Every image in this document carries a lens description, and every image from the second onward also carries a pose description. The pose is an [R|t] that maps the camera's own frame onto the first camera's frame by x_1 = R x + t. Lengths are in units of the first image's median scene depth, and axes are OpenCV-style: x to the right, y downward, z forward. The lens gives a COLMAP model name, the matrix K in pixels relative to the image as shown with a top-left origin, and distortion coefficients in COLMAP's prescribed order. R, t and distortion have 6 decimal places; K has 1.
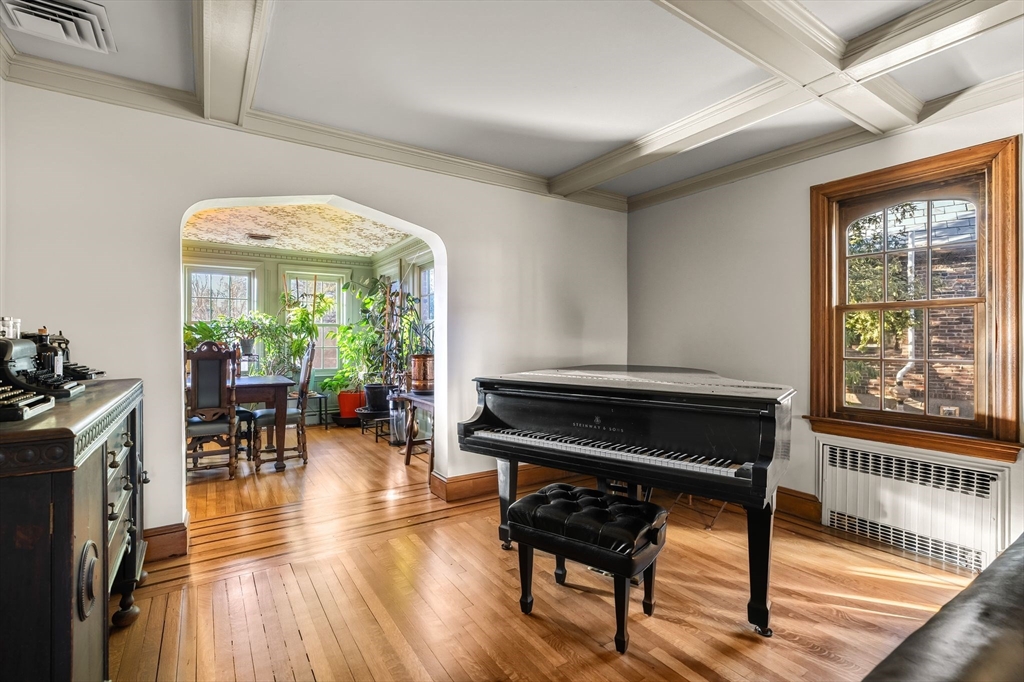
lens RADIAL K [[465.5, 0, 508.9], [0, 465.5, 342.3], [0, 0, 1]] dist [-0.003888, 0.000362]
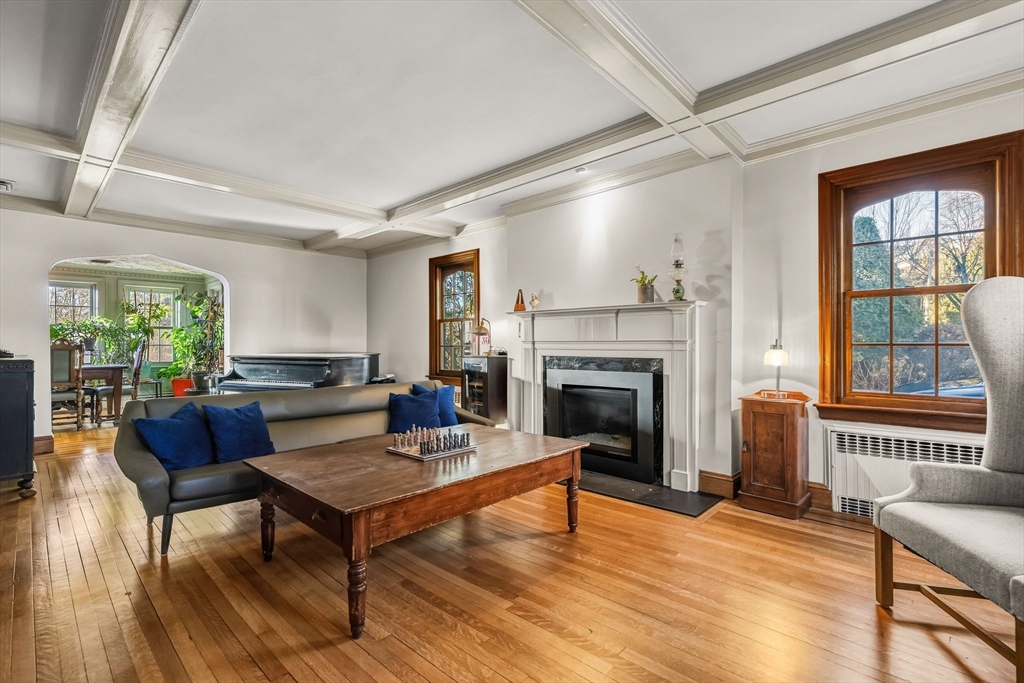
lens RADIAL K [[465.5, 0, 513.0], [0, 465.5, 344.2], [0, 0, 1]] dist [-0.003888, 0.000362]
pose [[0.972990, -0.003147, 0.230827, 0.295394], [0.003574, 0.999993, -0.001432, 0.016877], [-0.230821, 0.002219, 0.972994, -0.547210]]
